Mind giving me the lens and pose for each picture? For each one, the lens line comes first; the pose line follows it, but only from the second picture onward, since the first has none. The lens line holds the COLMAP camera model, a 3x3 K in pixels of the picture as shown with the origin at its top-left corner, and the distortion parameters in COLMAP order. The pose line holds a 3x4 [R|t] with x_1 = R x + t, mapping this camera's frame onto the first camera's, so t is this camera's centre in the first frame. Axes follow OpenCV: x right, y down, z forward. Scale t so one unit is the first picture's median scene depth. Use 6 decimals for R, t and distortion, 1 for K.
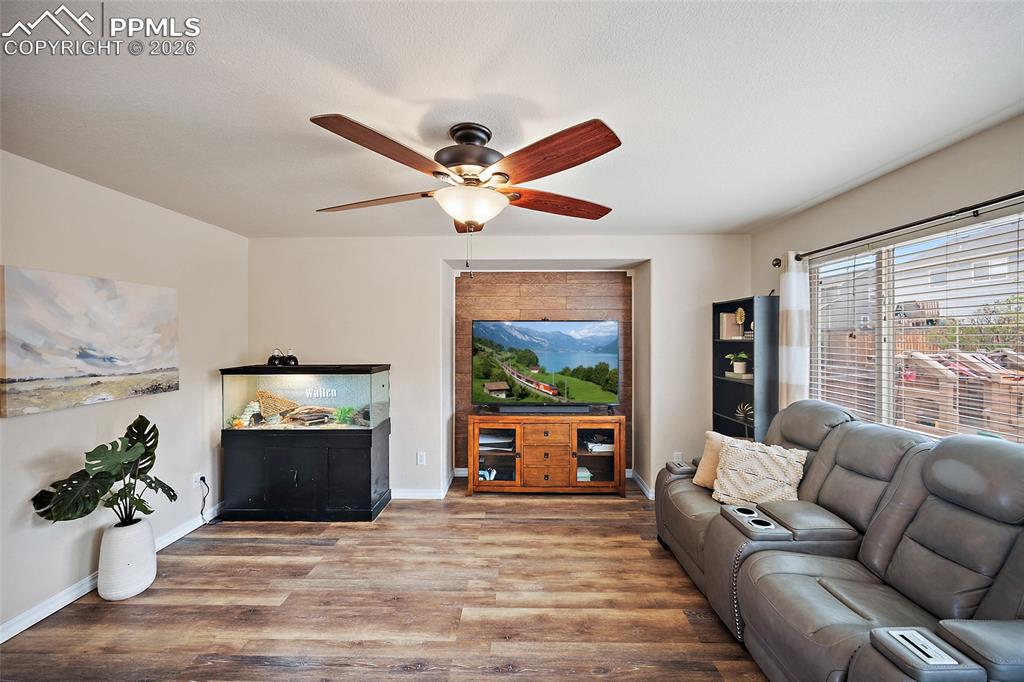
lens RADIAL K [[418.2, 0, 514.2], [0, 418.2, 341.0], [0, 0, 1]] dist [-0.002190, -0.000824]
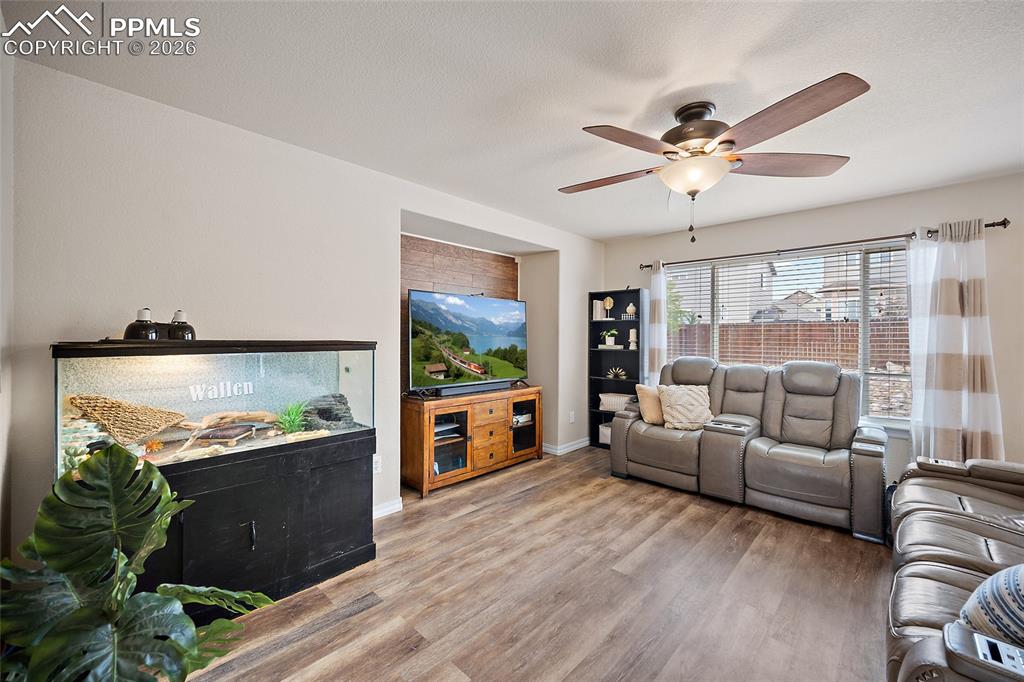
lens RADIAL K [[418.2, 0, 518.4], [0, 418.2, 342.4], [0, 0, 1]] dist [-0.002190, -0.000824]
pose [[0.659257, -0.005553, 0.751897, -0.736357], [0.001914, 0.999982, 0.005706, 0.065017], [-0.751915, -0.002322, 0.659256, 0.365689]]
